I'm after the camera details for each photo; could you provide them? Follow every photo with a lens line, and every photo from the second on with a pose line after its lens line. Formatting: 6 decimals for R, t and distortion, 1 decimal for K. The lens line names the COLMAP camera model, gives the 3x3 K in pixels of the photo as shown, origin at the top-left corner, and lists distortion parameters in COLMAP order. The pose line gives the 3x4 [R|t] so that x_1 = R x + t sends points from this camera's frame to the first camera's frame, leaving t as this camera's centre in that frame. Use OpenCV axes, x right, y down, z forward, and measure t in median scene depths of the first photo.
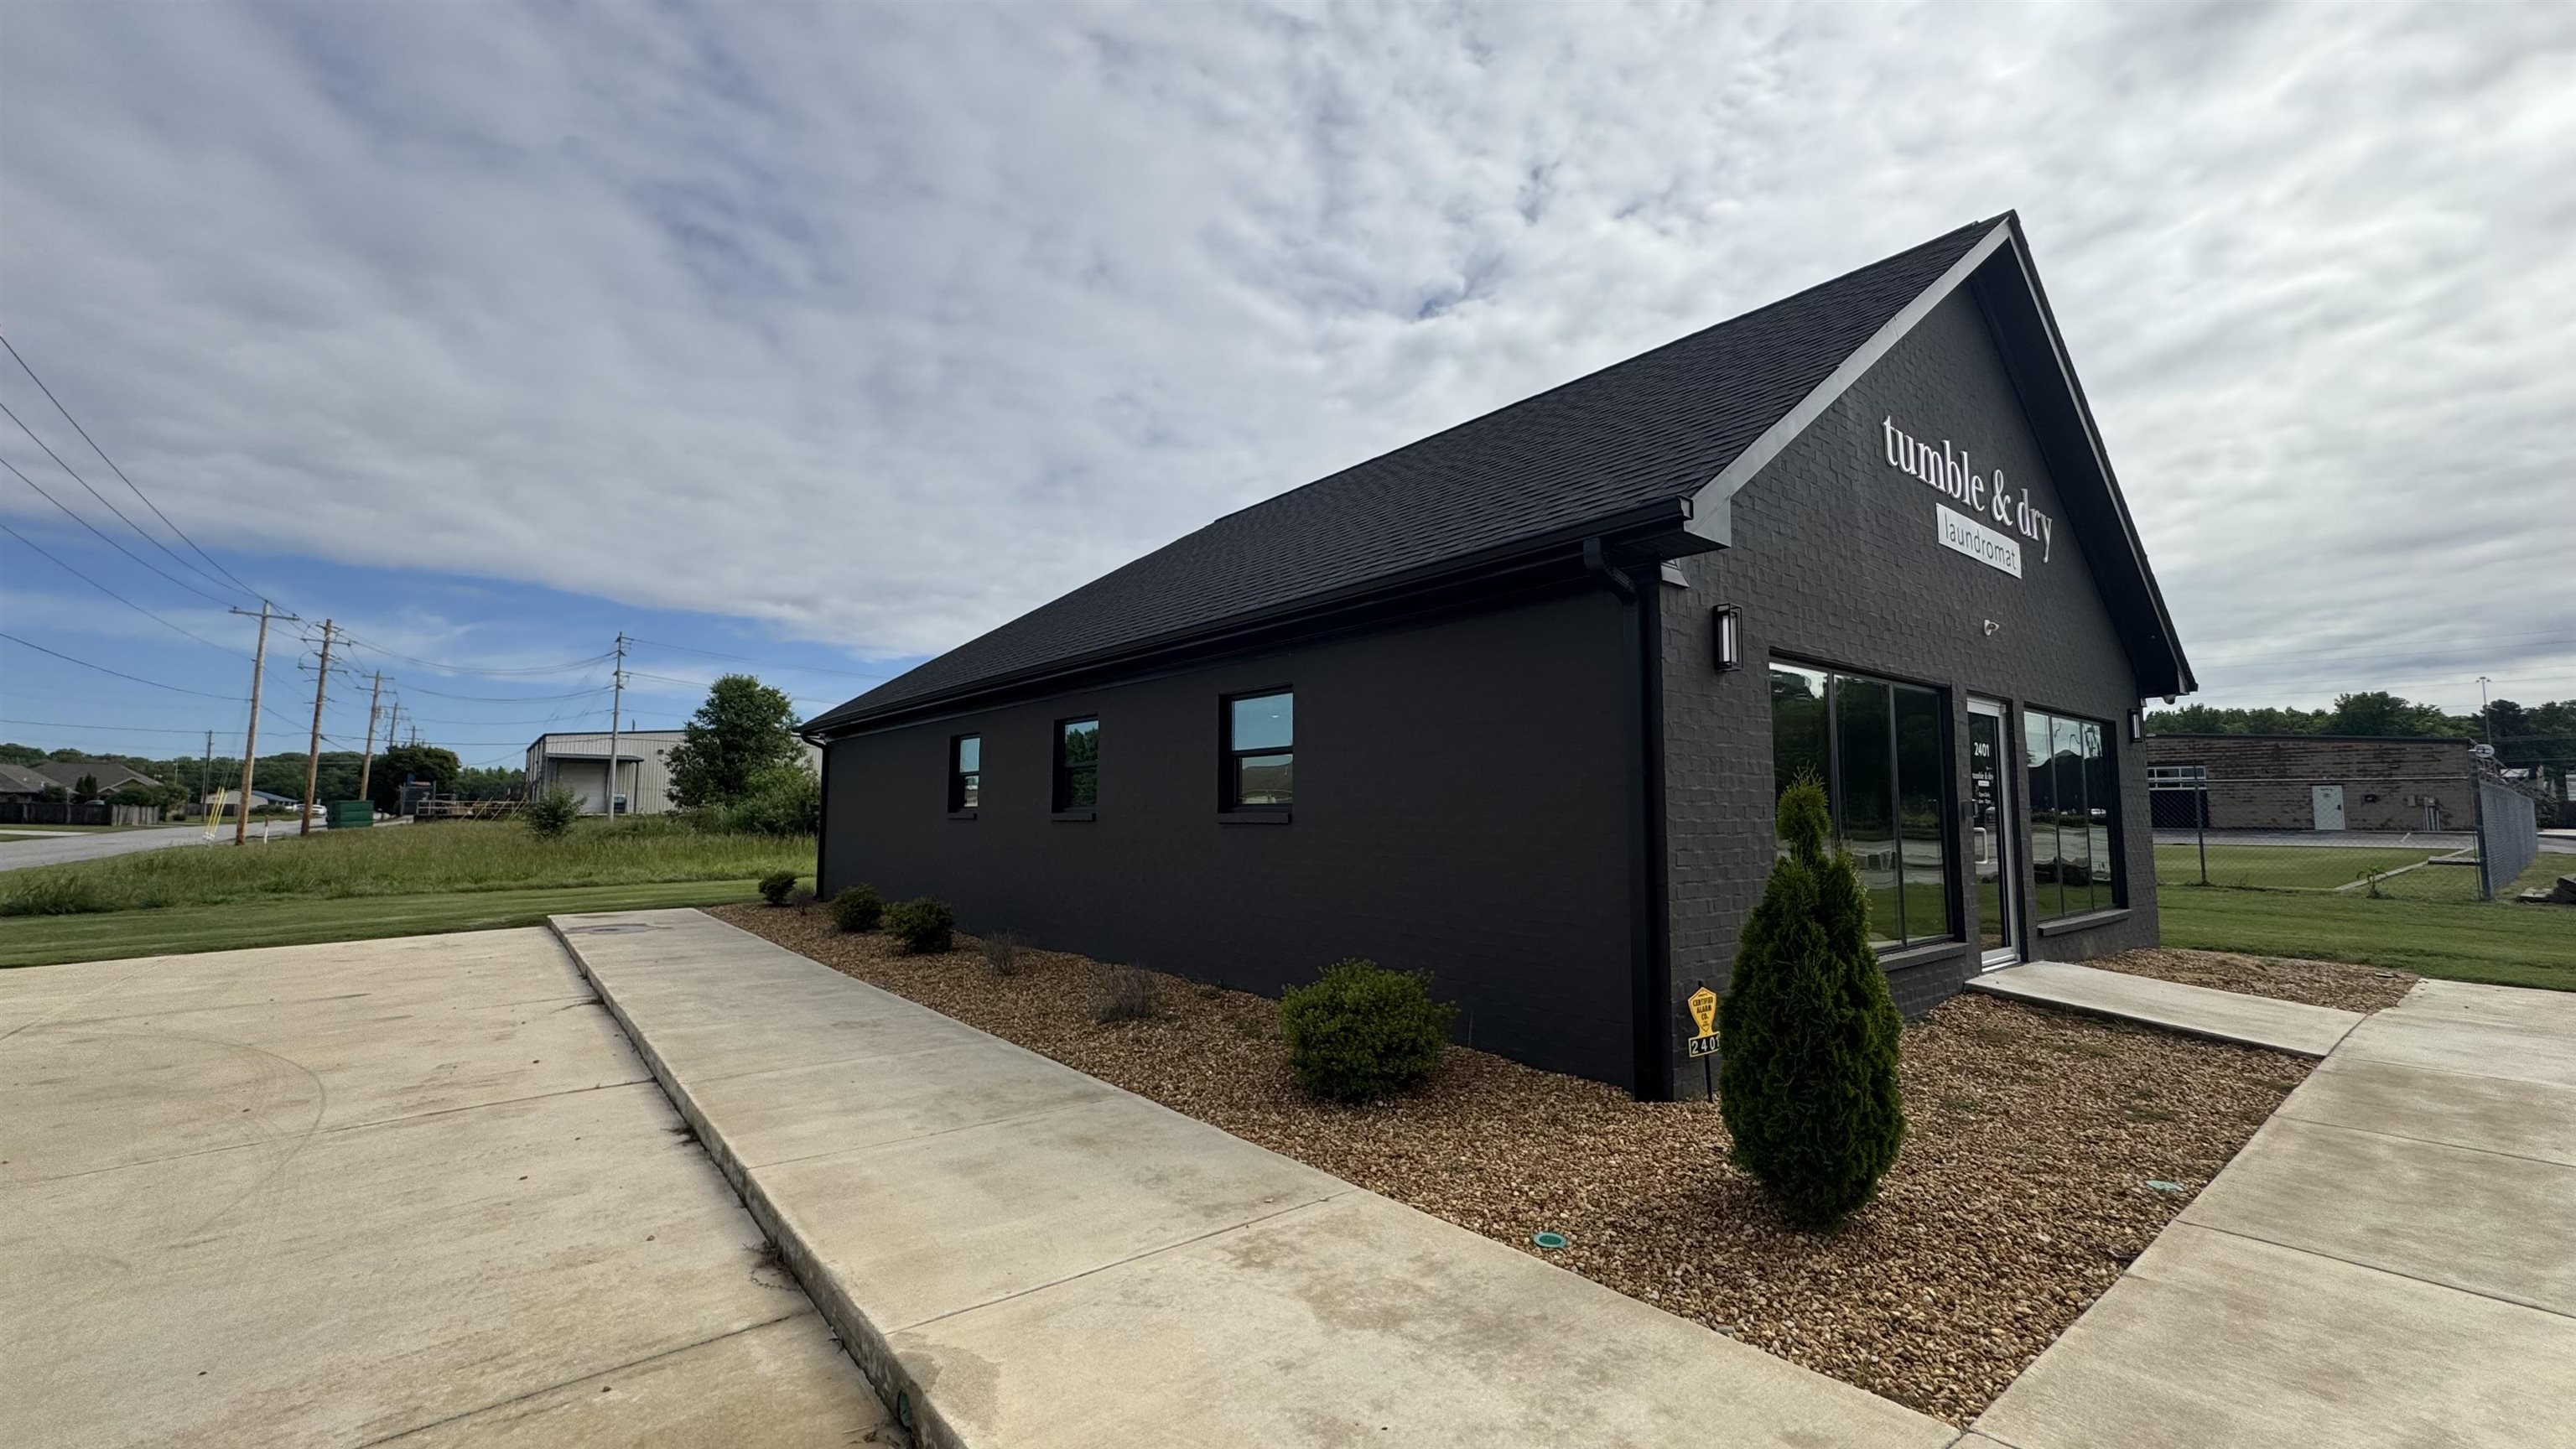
lens RADIAL K [[1034.4, 0, 1278.9], [0, 1034.4, 730.0], [0, 0, 1]] dist [0.020766, 0.000403]
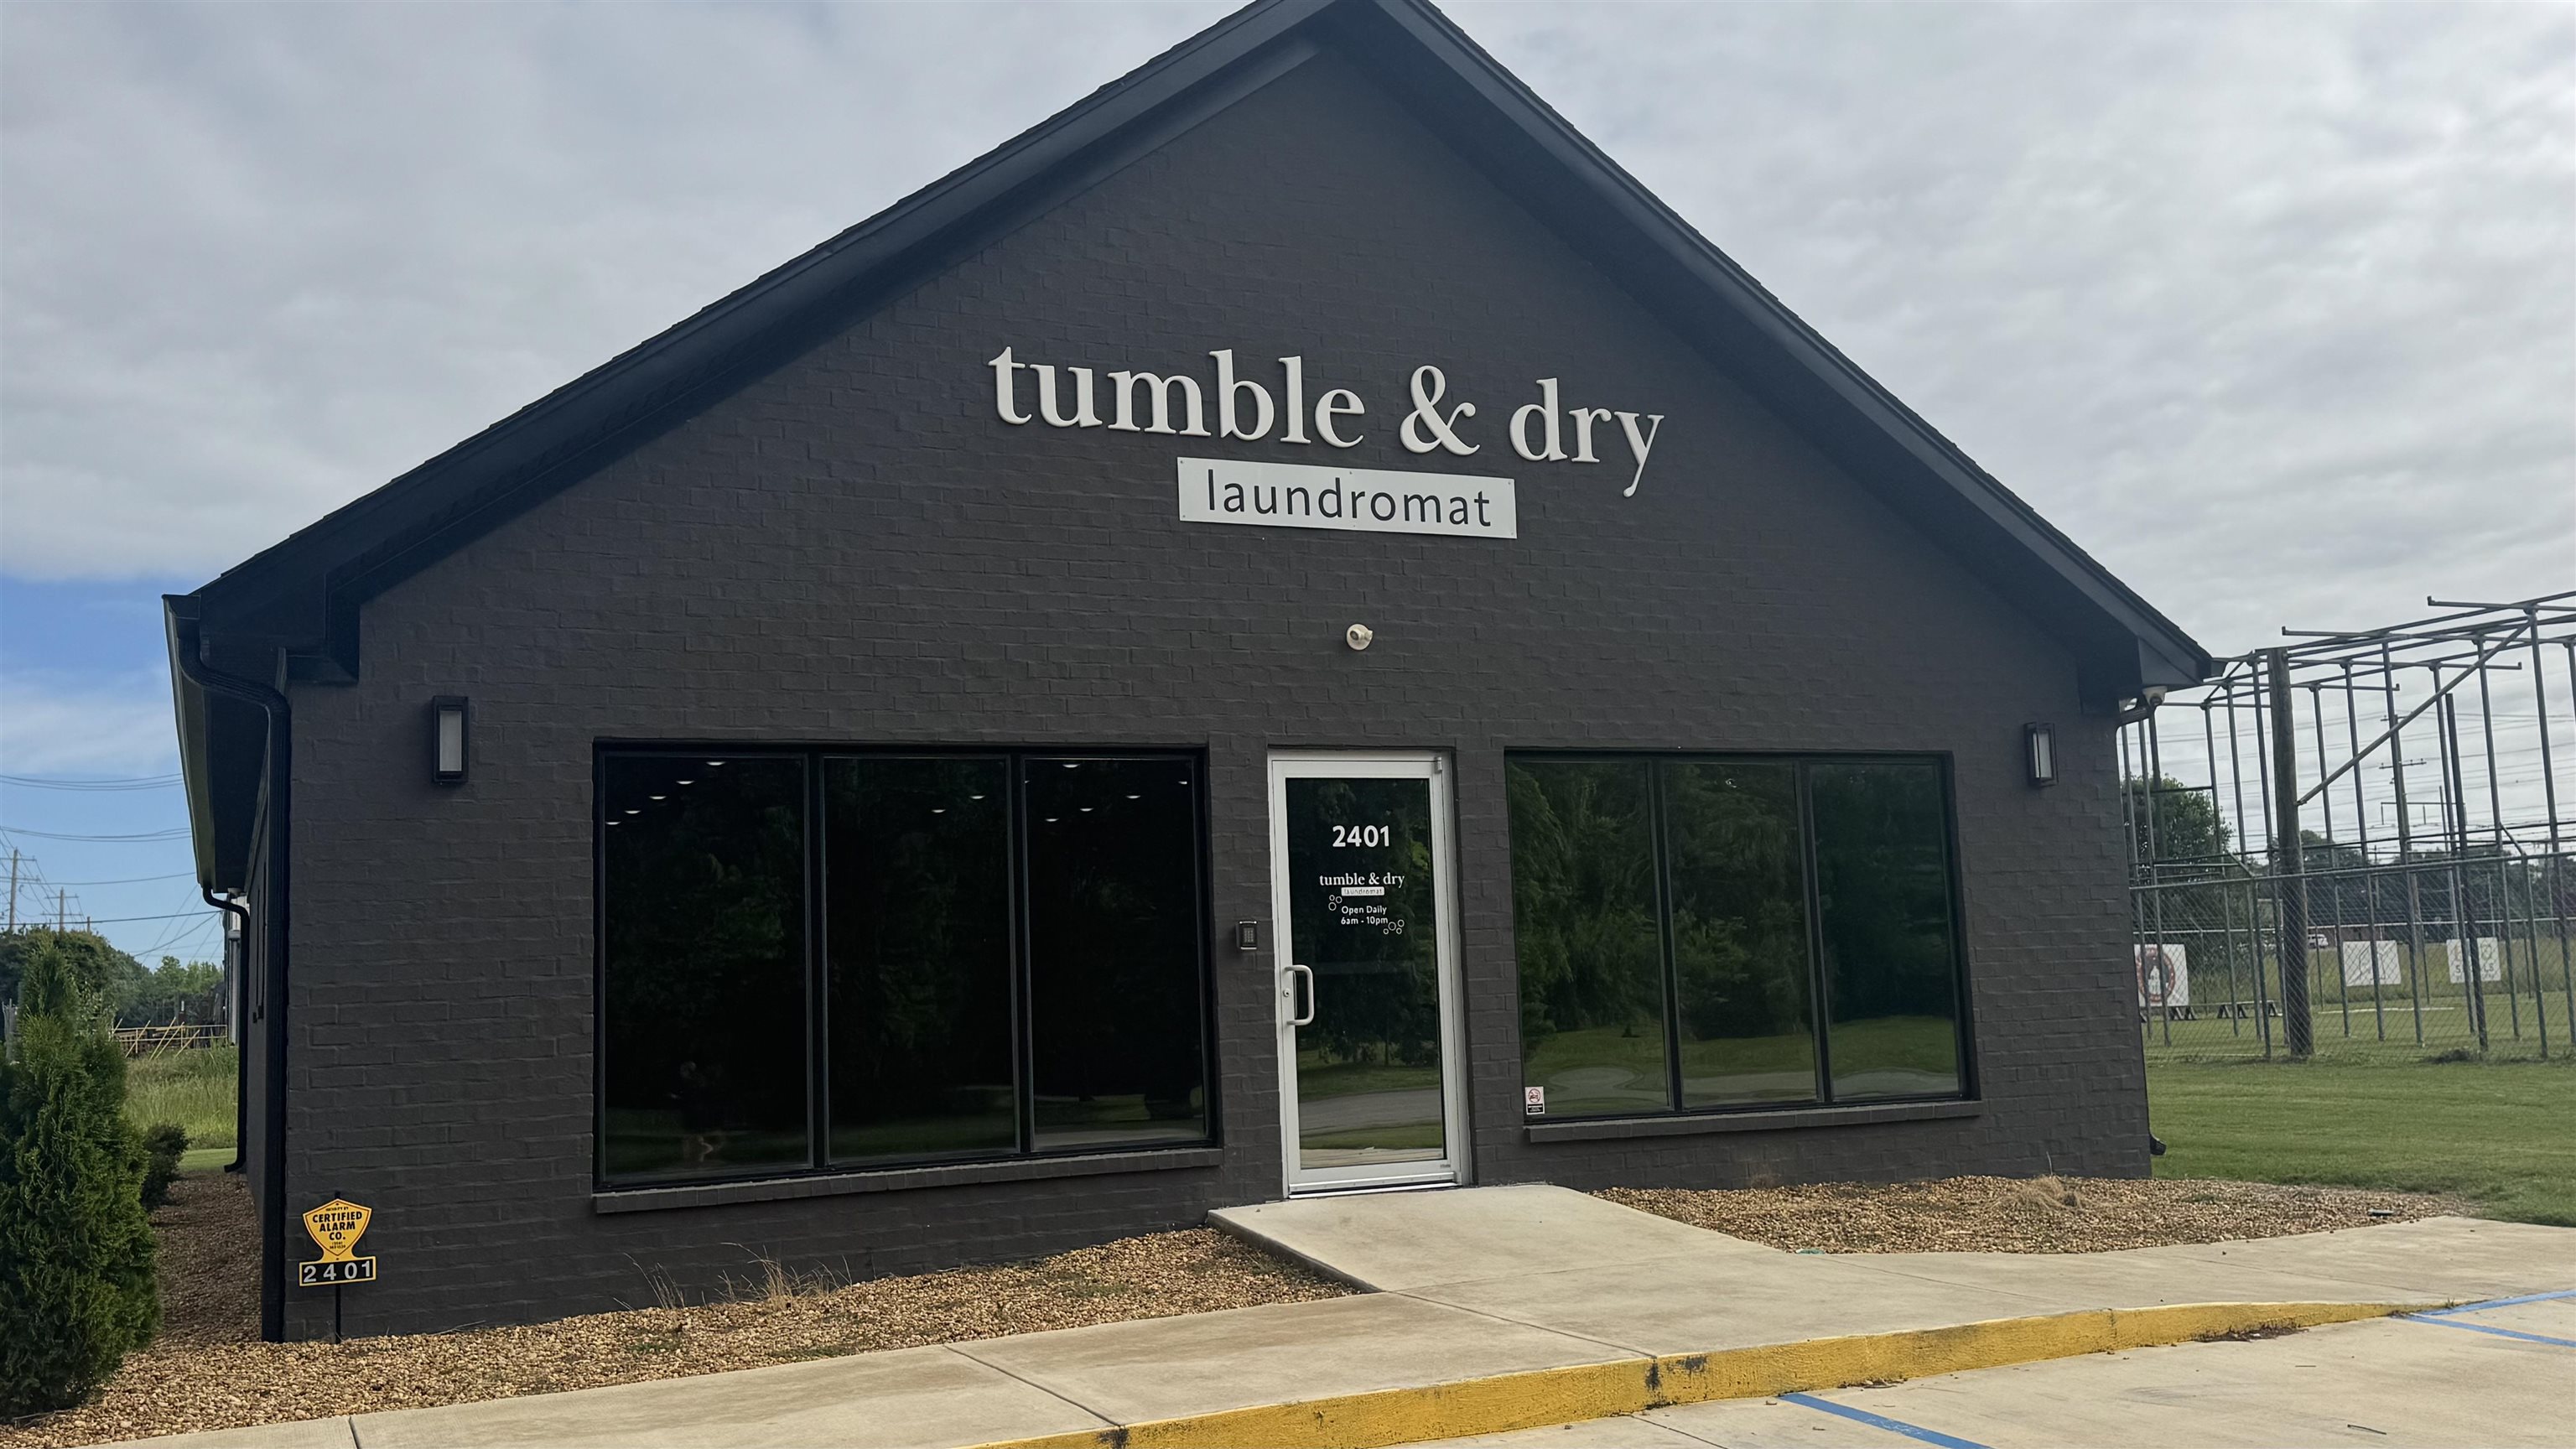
lens RADIAL K [[2323.3, 0, 1225.5], [0, 2323.3, 792.7], [0, 0, 1]] dist [0.148006, 0.000000]
pose [[0.963309, -0.066731, -0.259968, 0.305493], [0.065684, 0.997759, -0.012720, 0.001846], [0.260234, -0.004822, 0.965533, -0.110201]]
